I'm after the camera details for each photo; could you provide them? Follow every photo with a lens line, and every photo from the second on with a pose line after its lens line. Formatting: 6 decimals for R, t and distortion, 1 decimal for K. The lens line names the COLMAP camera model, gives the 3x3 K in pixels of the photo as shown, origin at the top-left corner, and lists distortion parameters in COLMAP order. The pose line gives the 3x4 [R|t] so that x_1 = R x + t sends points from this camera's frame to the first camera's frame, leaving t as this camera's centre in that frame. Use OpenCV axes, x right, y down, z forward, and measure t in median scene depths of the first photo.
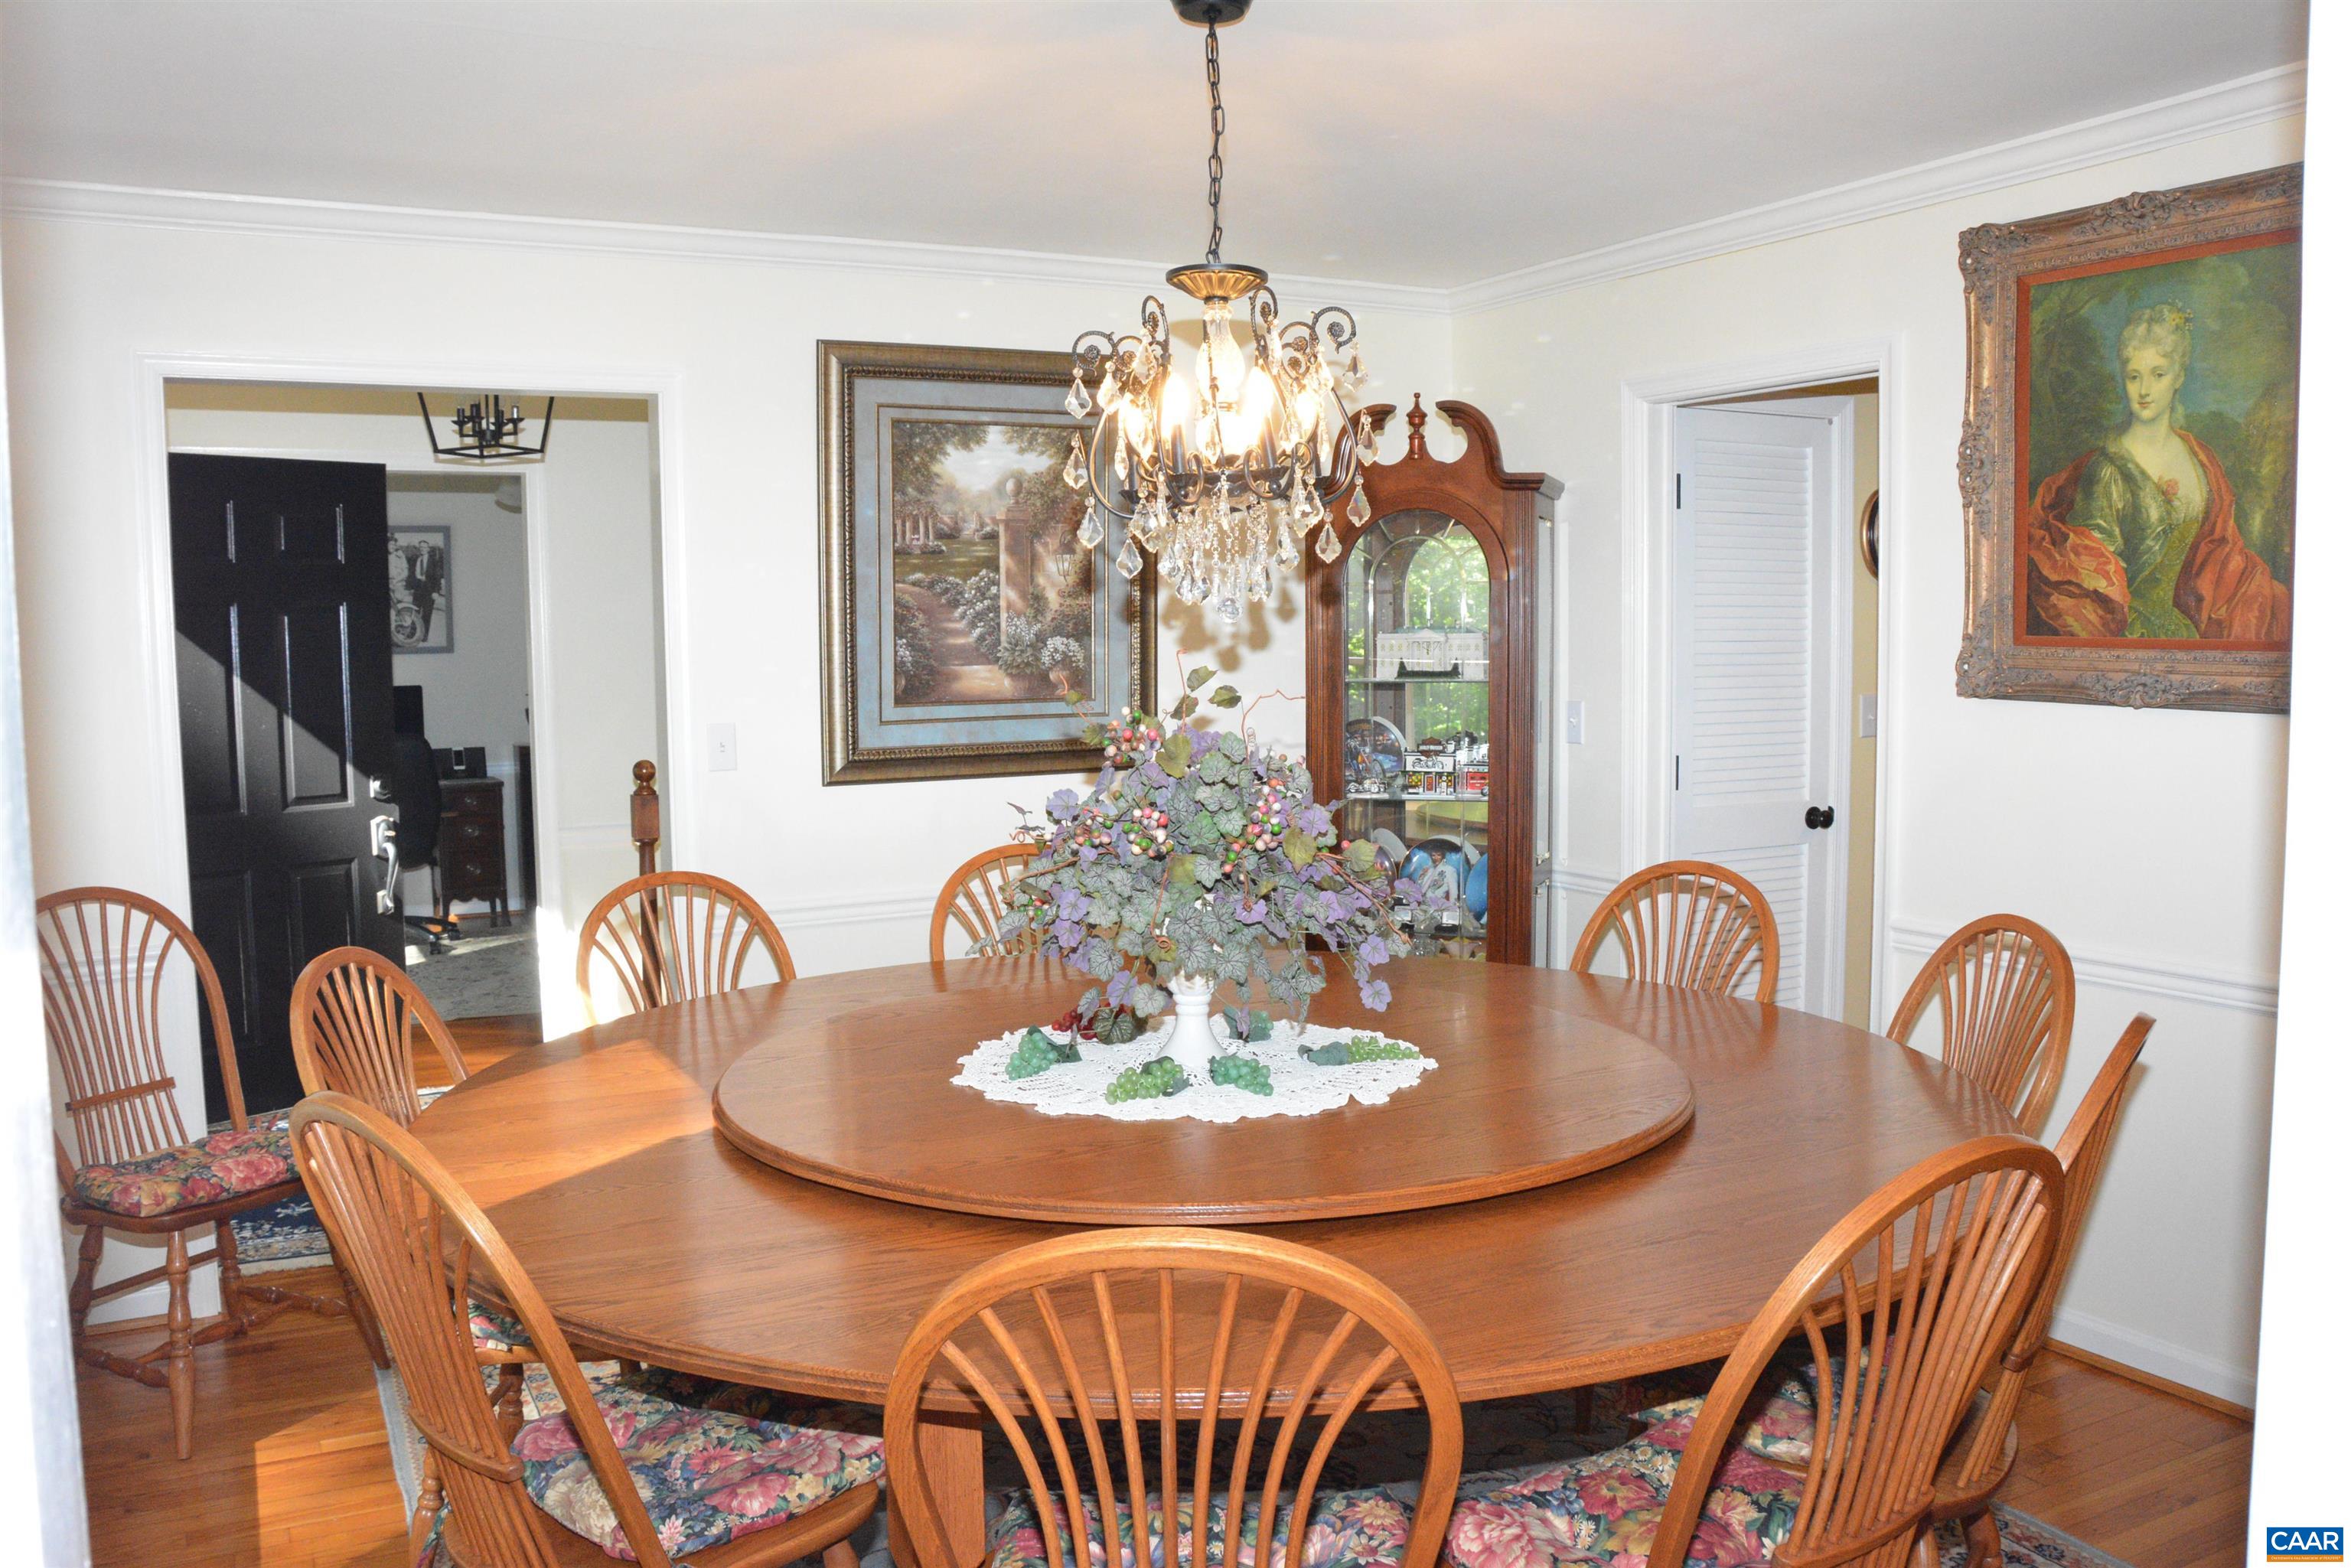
lens RADIAL K [[1861.3, 0, 1174.2], [0, 1861.3, 792.0], [0, 0, 1]] dist [-0.153364, 0.092998]
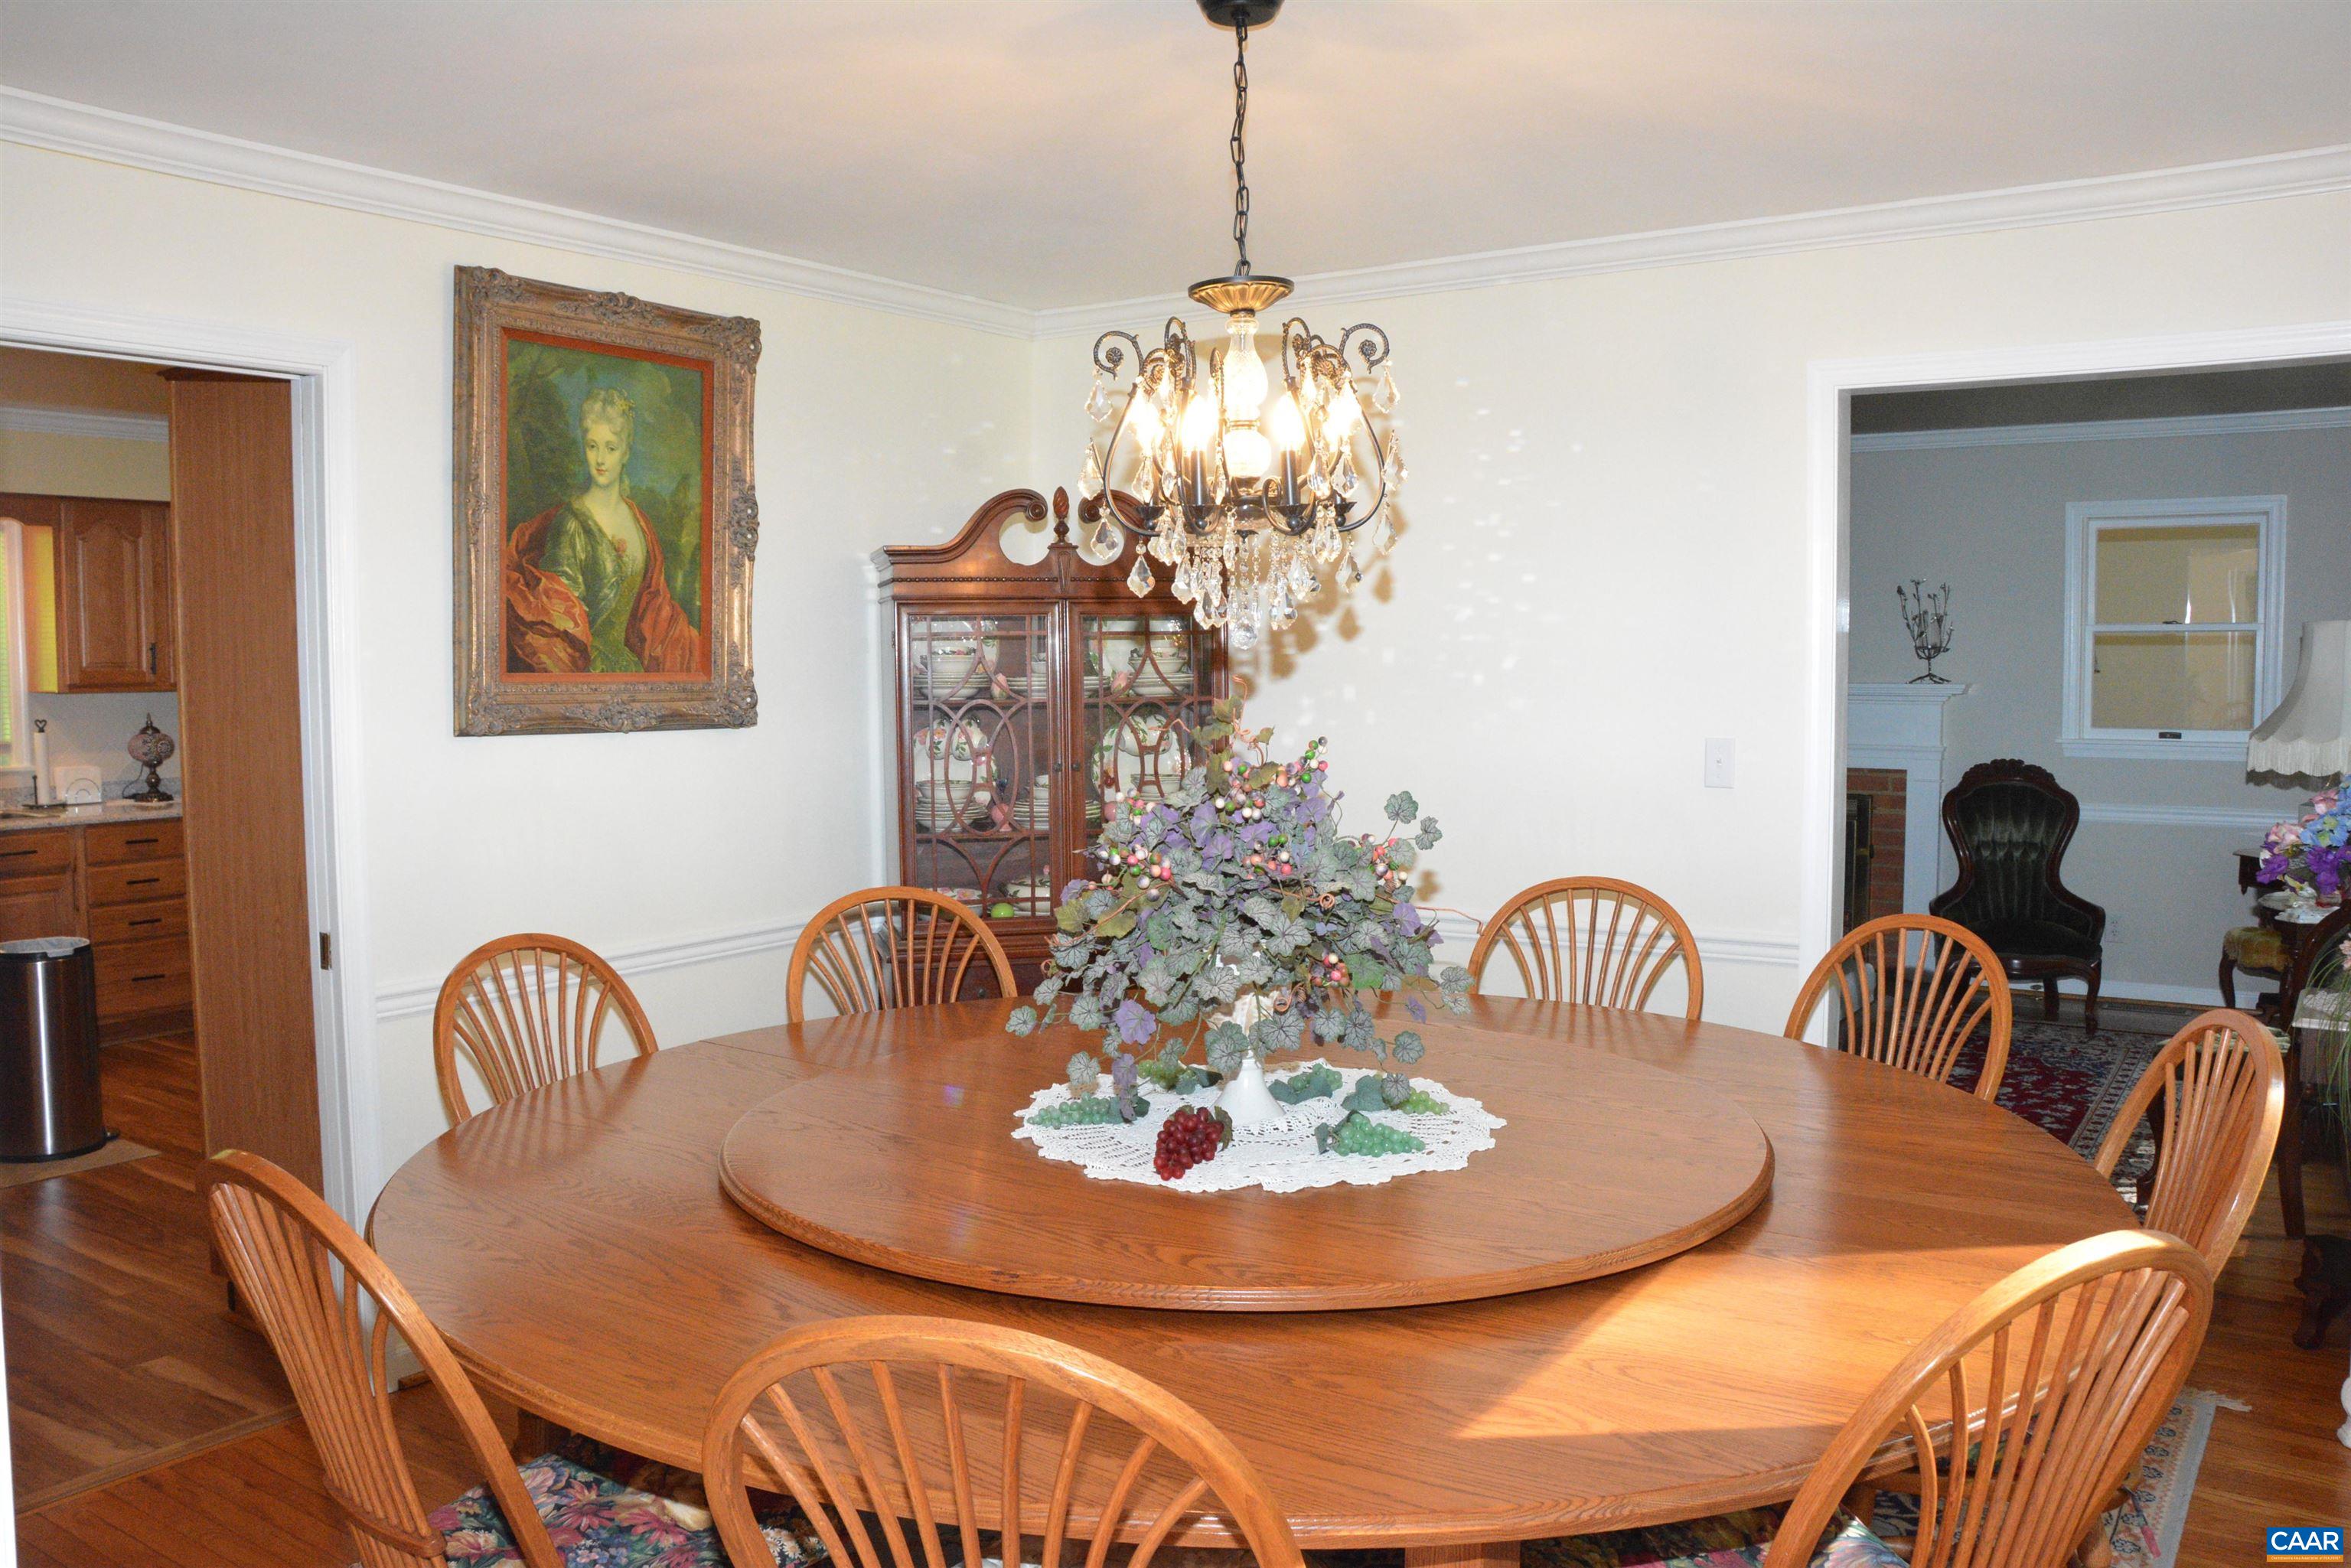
lens RADIAL K [[1861.3, 0, 1176.0], [0, 1861.3, 774.2], [0, 0, 1]] dist [-0.153364, 0.092998]
pose [[-0.469241, -0.042836, 0.882030, -0.680848], [0.087917, 0.991594, 0.094929, -0.100964], [-0.878683, 0.122090, -0.461531, 1.230442]]
